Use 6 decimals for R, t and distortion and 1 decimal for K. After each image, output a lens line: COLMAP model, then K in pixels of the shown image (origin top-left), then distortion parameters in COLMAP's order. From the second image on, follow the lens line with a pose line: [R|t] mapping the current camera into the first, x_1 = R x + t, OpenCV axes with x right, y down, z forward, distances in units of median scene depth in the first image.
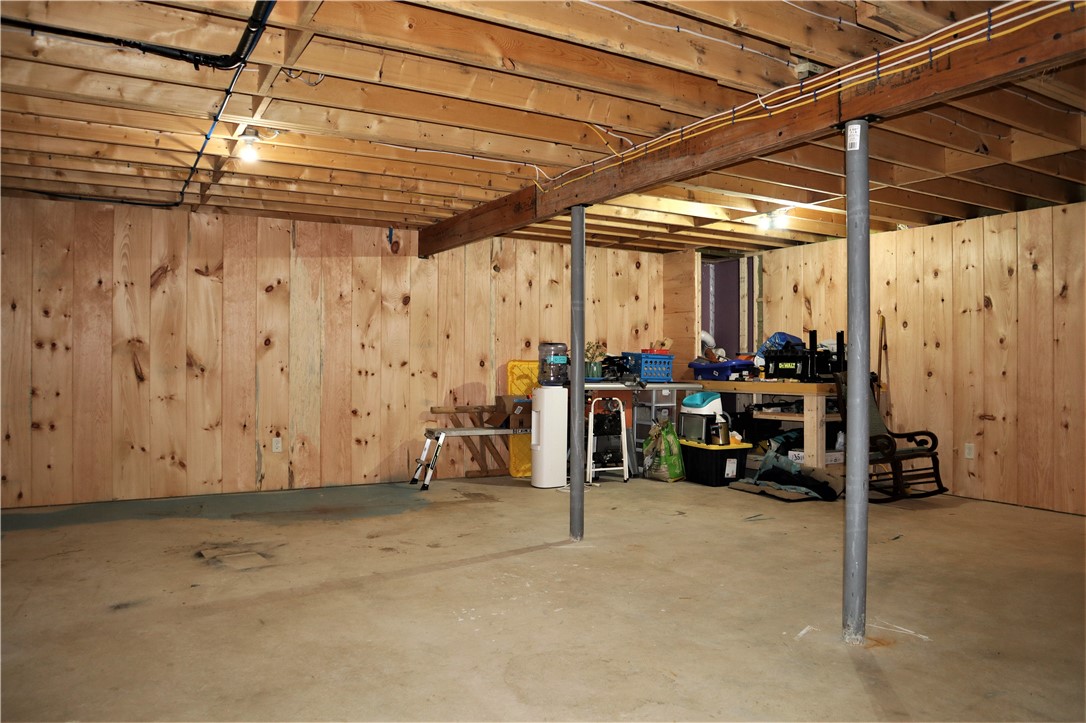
lens RADIAL K [[779.4, 0, 543.0], [0, 779.4, 361.5], [0, 0, 1]] dist [-0.142042, 0.105057]
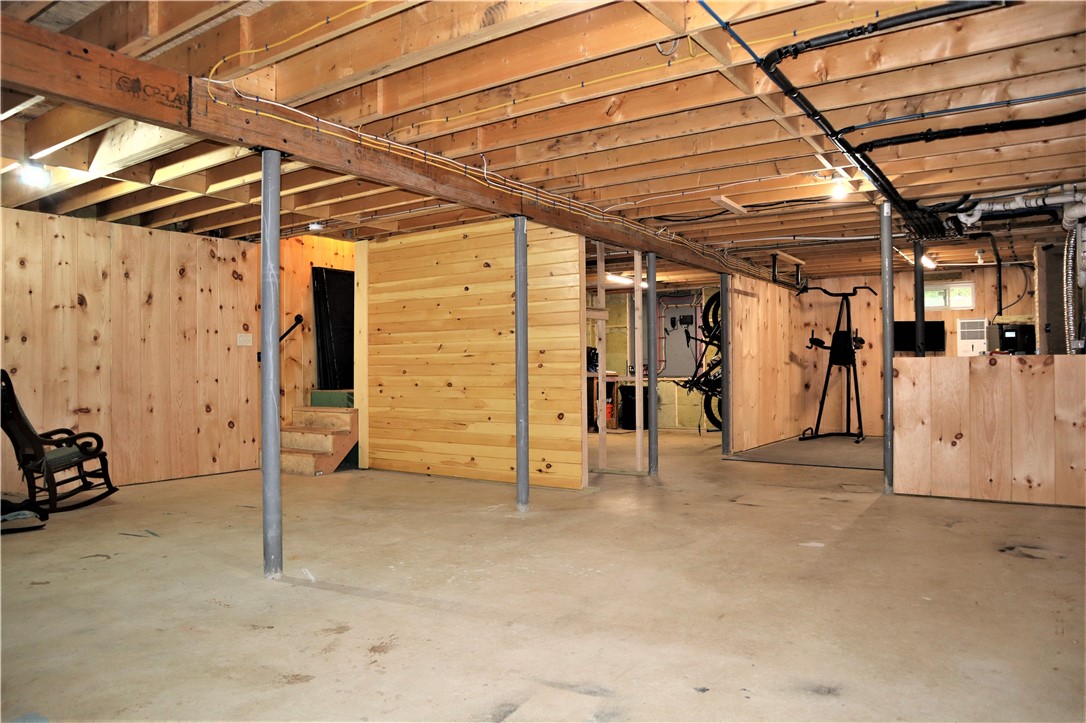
lens RADIAL K [[746.8, 0, 546.6], [0, 746.8, 367.9], [0, 0, 1]] dist [-0.123762, 0.091233]
pose [[-0.431711, -0.003844, 0.902004, -0.596958], [0.007243, 0.999944, 0.007728, 0.012005], [-0.901983, 0.009869, -0.431659, 0.858565]]
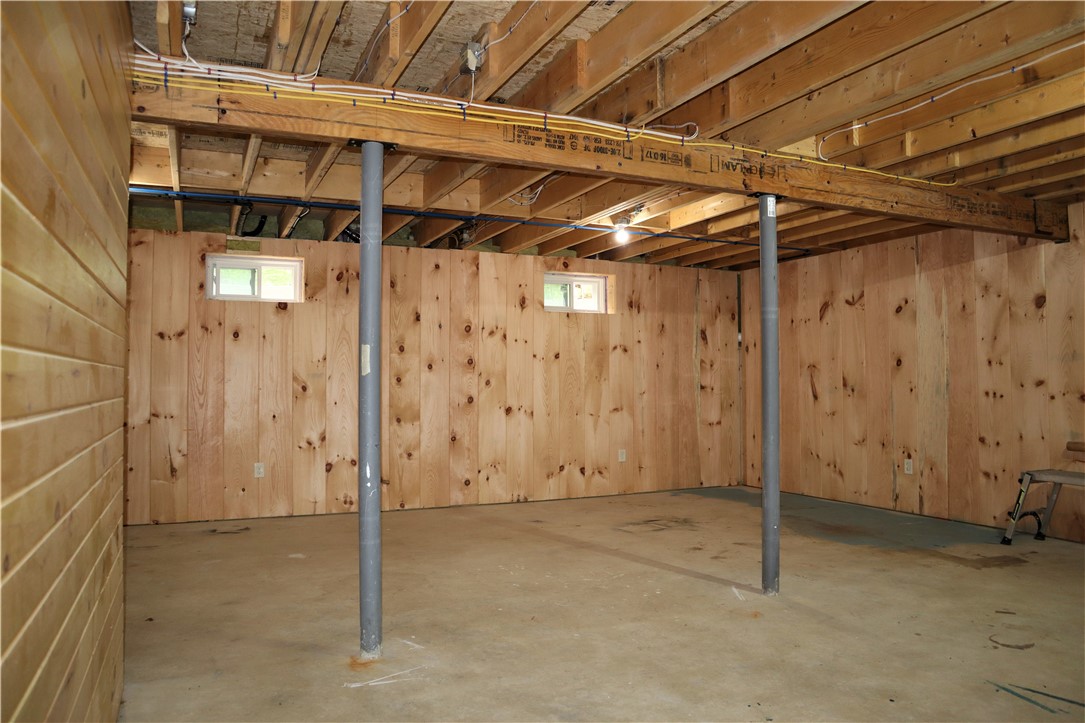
lens RADIAL K [[778.7, 0, 542.5], [0, 778.7, 361.5], [0, 0, 1]] dist [-0.142042, 0.105057]
pose [[-0.102539, -0.033437, -0.994167, 0.717662], [0.002419, 0.999424, -0.033863, 0.006131], [0.994726, -0.005877, -0.102399, 0.676689]]
